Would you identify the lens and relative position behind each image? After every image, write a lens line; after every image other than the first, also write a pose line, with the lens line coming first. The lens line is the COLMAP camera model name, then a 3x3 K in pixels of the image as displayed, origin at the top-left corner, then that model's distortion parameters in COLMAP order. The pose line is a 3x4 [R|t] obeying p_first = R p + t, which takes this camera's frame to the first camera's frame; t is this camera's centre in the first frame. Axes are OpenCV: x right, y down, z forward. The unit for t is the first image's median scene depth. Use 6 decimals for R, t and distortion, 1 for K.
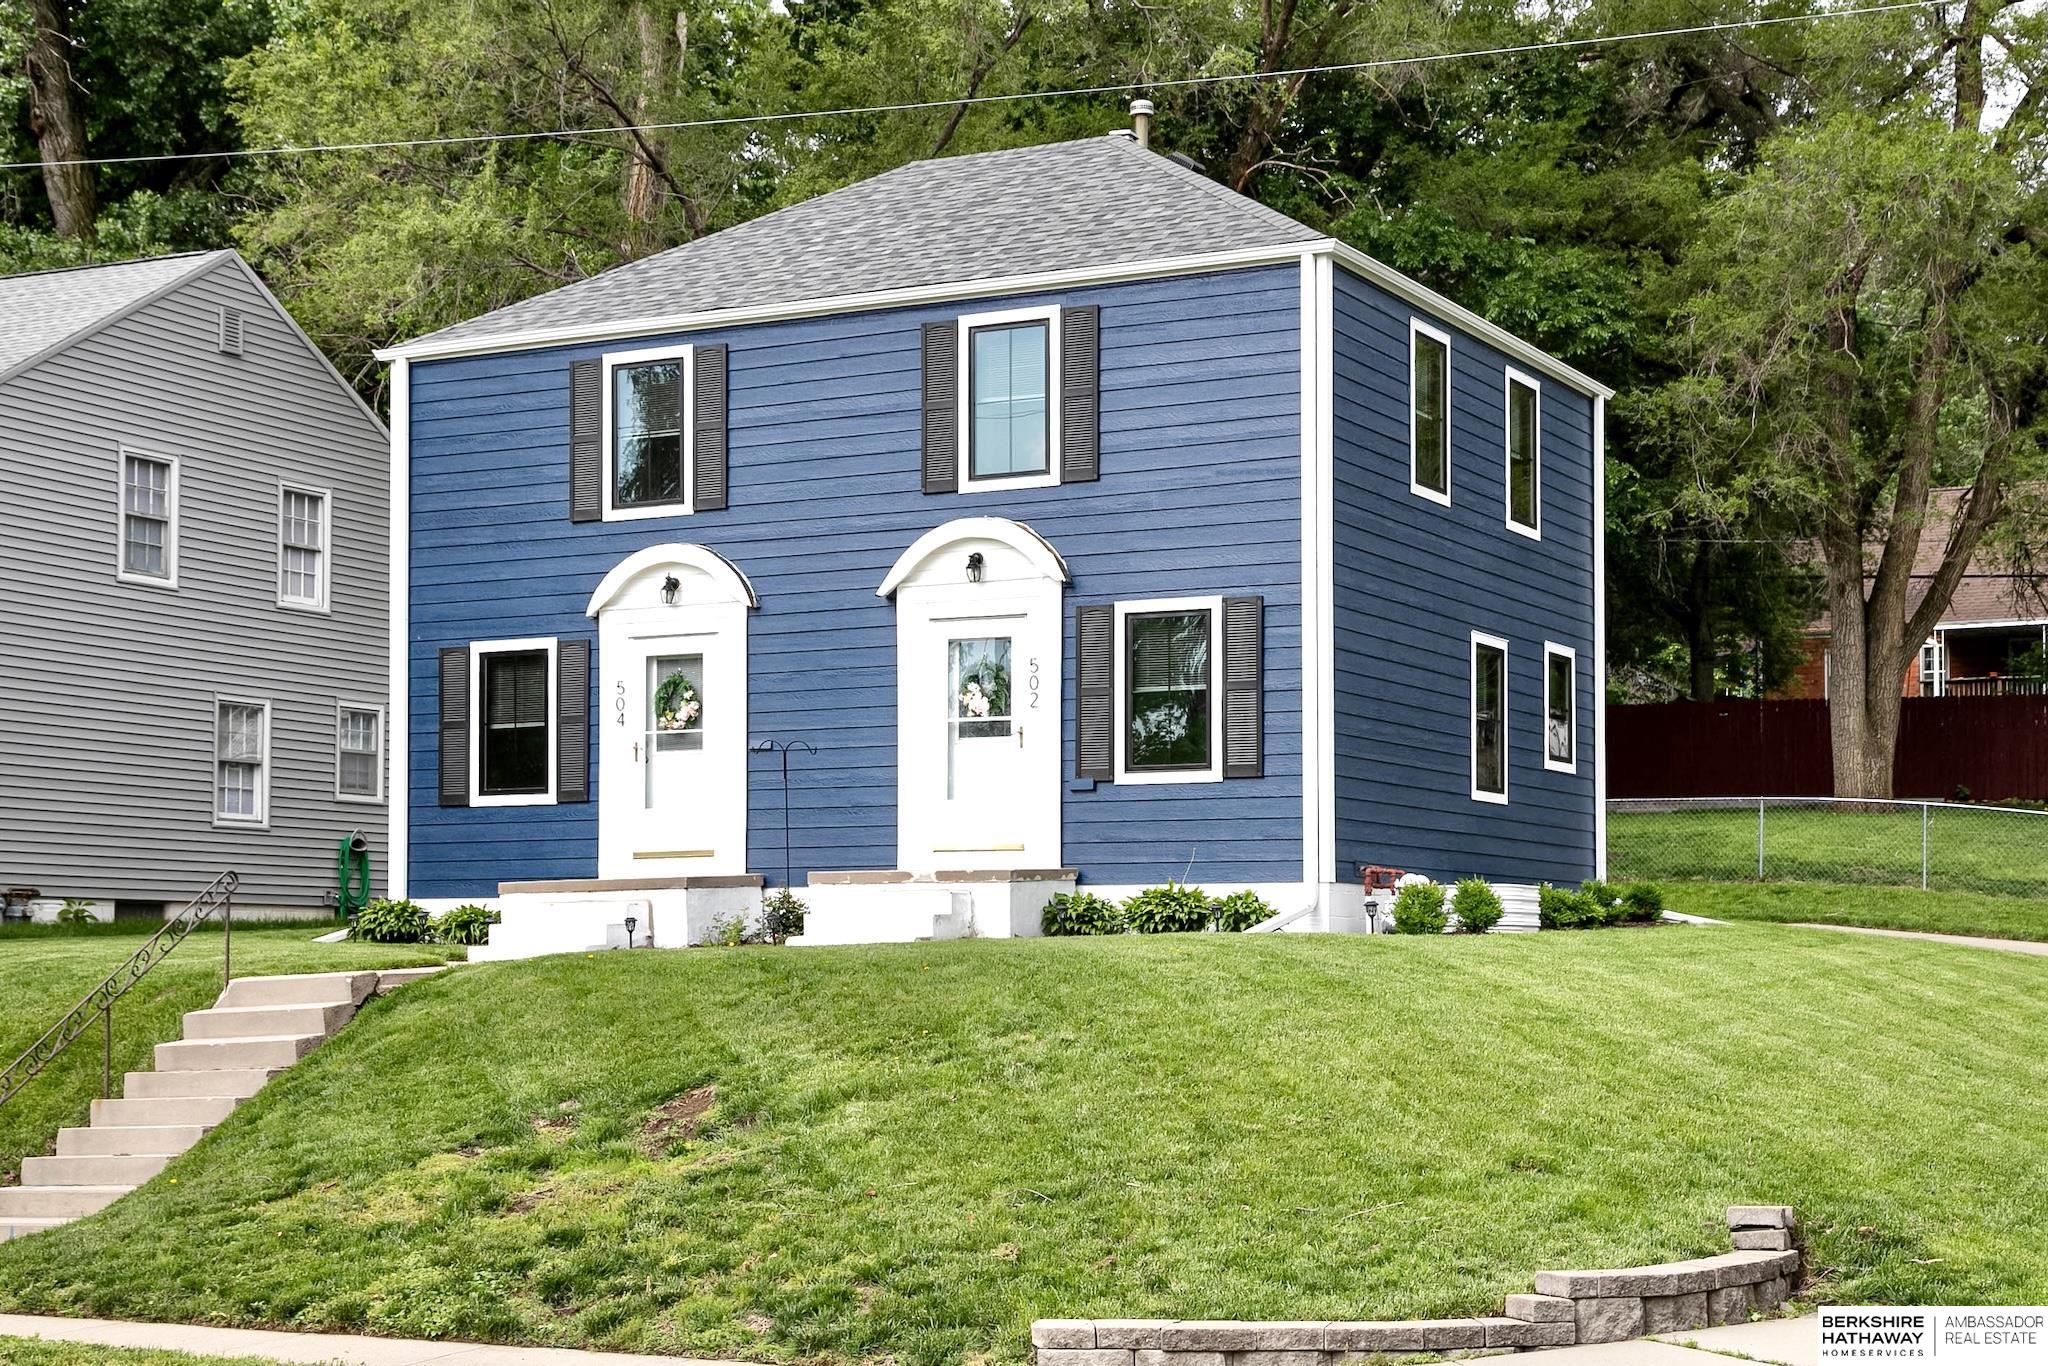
lens RADIAL K [[3012.7, 0, 1024.7], [0, 3012.7, 732.4], [0, 0, 1]] dist [0.117265, 0.003216]
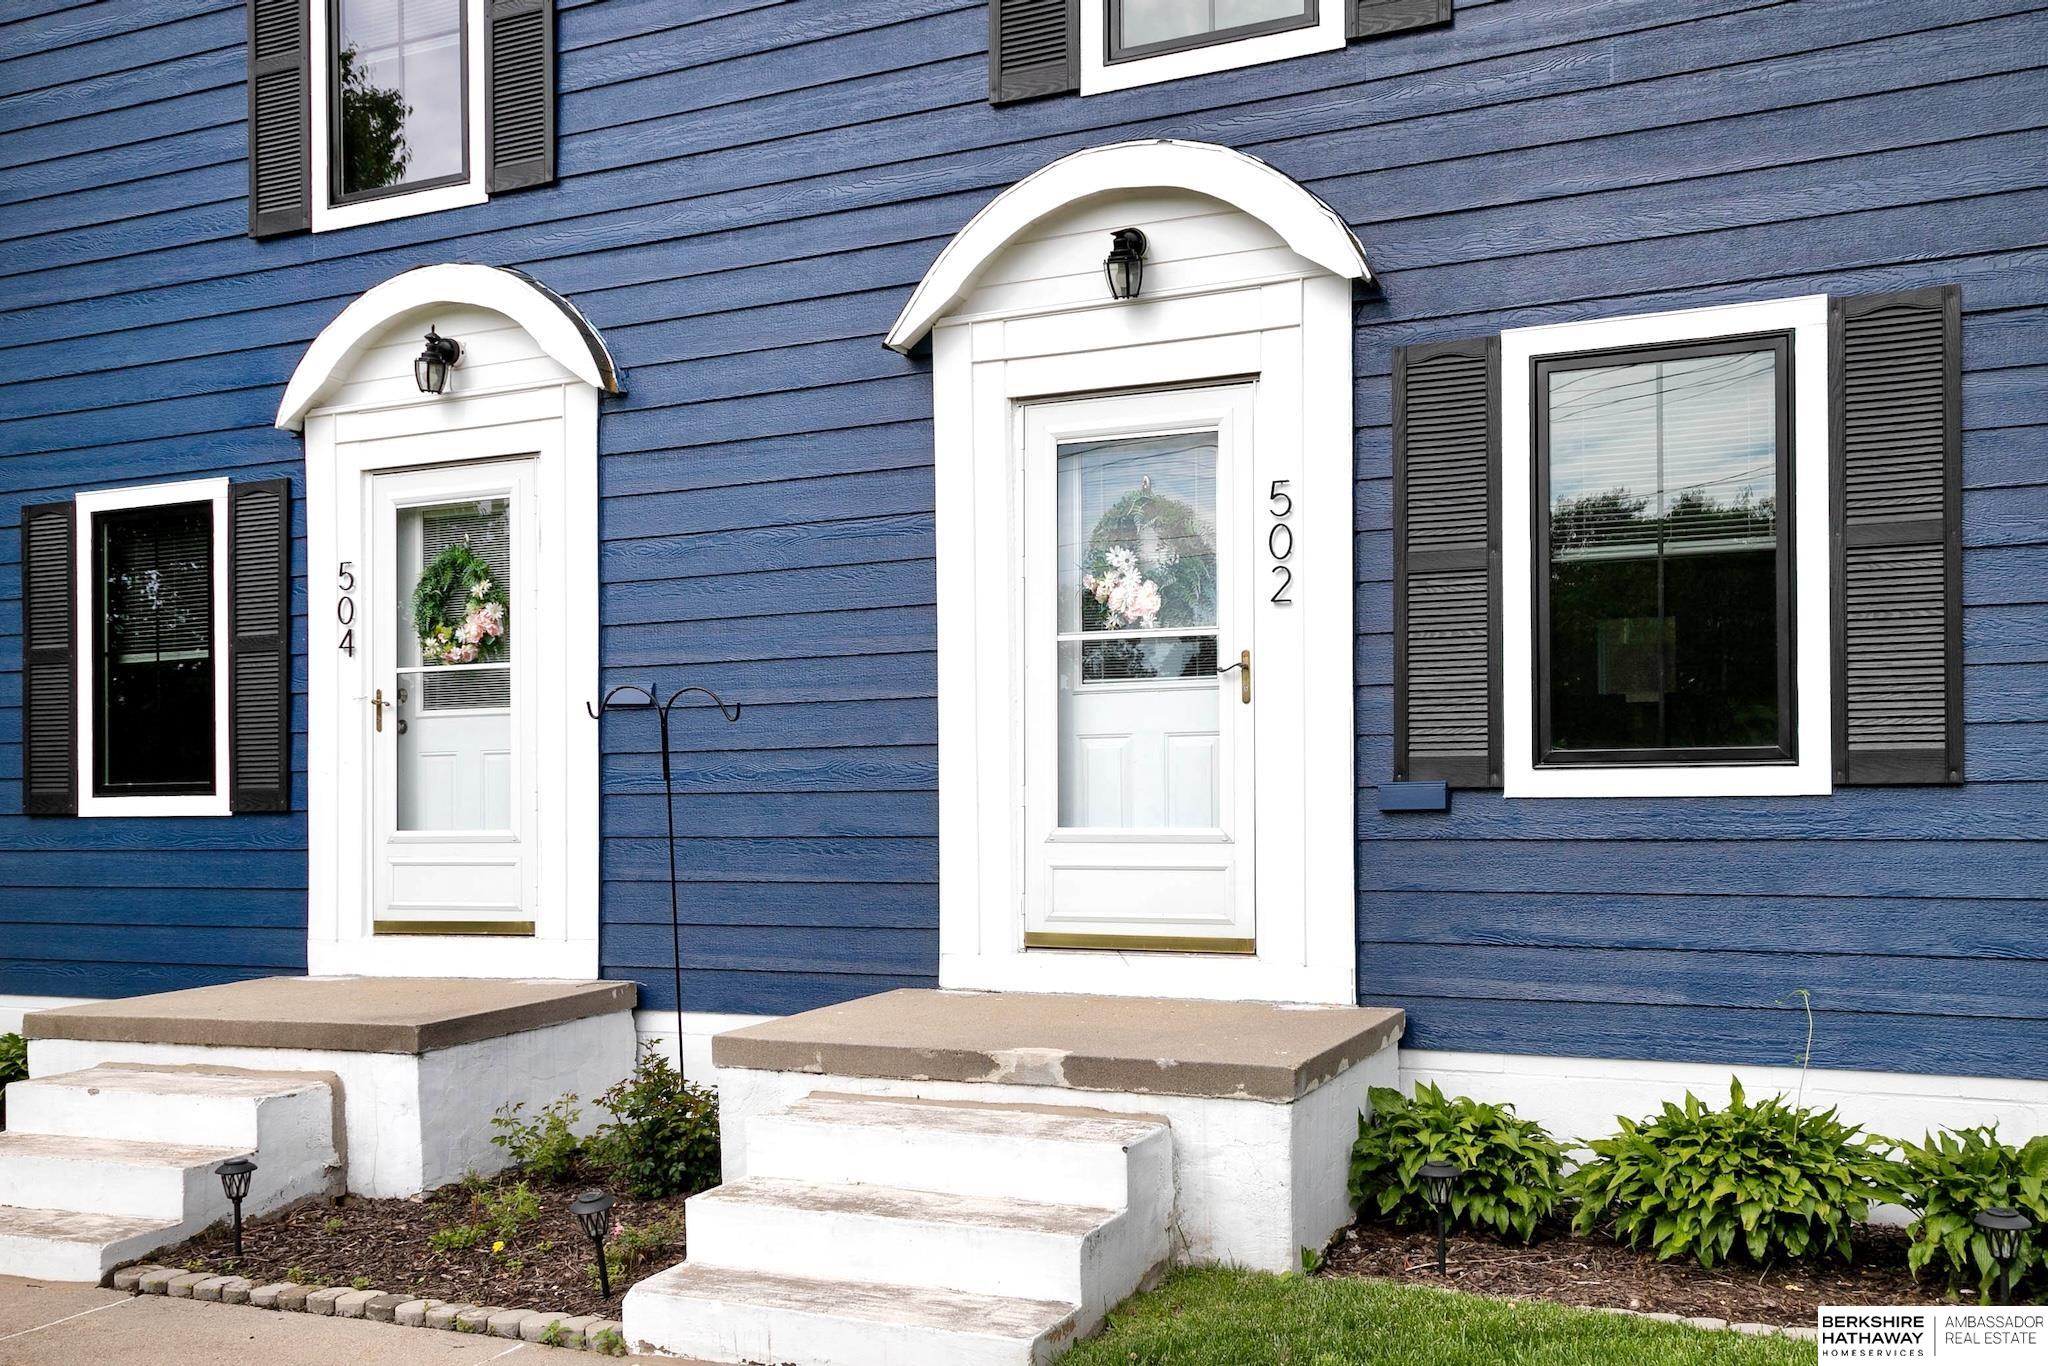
lens RADIAL K [[1929.1, 0, 1020.4], [0, 1929.1, 737.5], [0, 0, 1]] dist [0.004131, -0.000176]
pose [[0.999287, -0.005105, 0.037406, -0.039695], [0.003806, 0.999390, 0.034716, 0.000536], [-0.037561, -0.034549, 0.998697, 0.708866]]
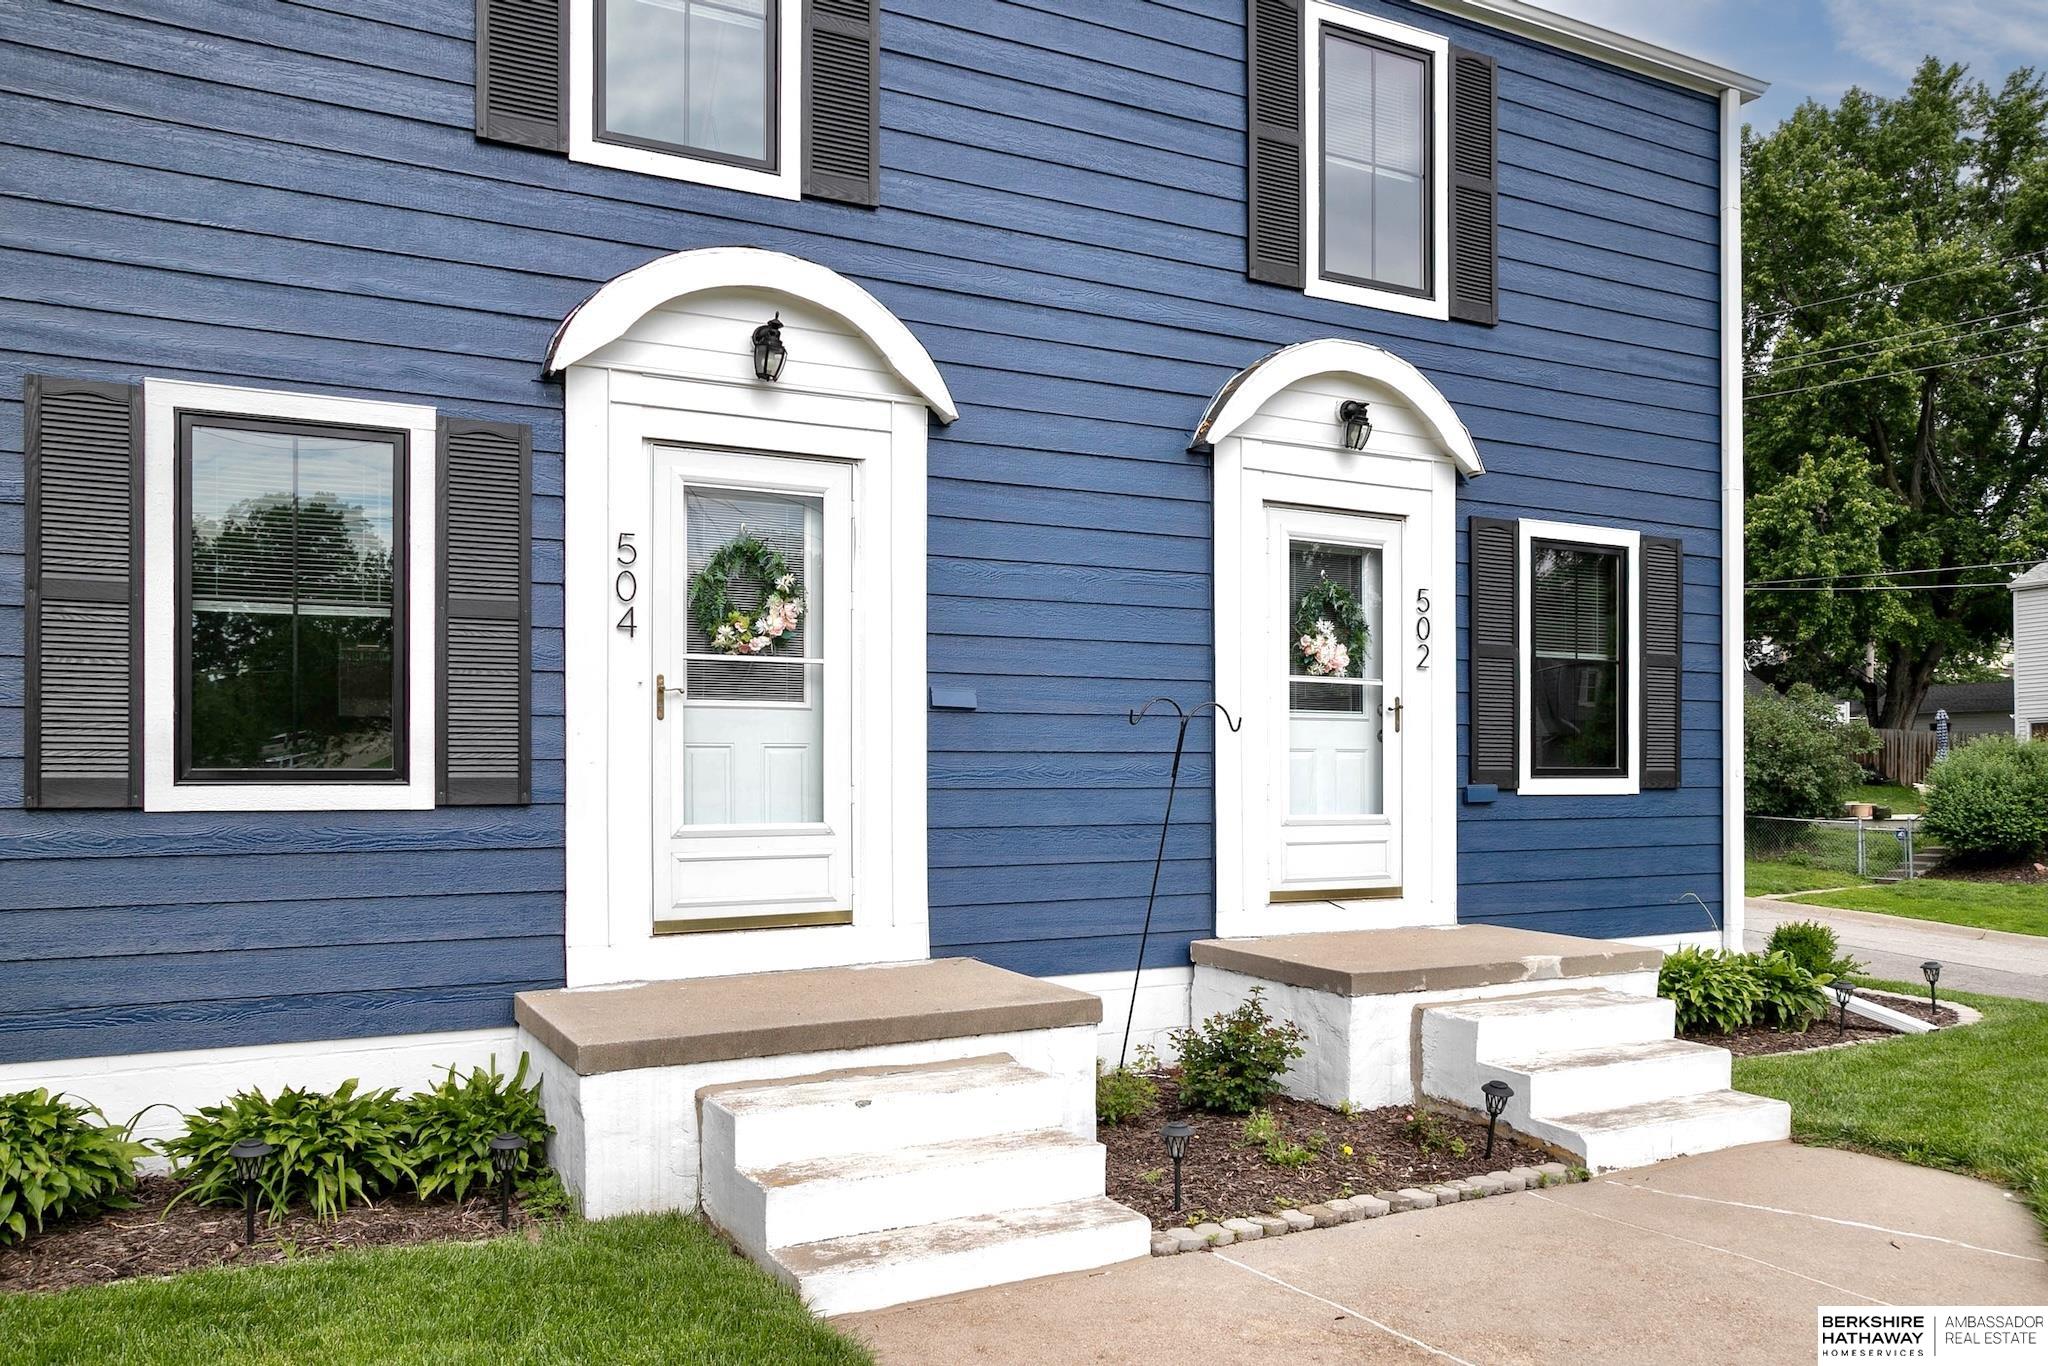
lens RADIAL K [[1604.1, 0, 1014.4], [0, 1604.1, 779.6], [0, 0, 1]] dist [-0.031220, -0.002285]
pose [[0.554363, 0.010884, 0.832204, -0.304252], [-0.049150, 0.998598, 0.019680, 0.011754], [-0.830822, -0.051812, 0.554121, 0.845363]]
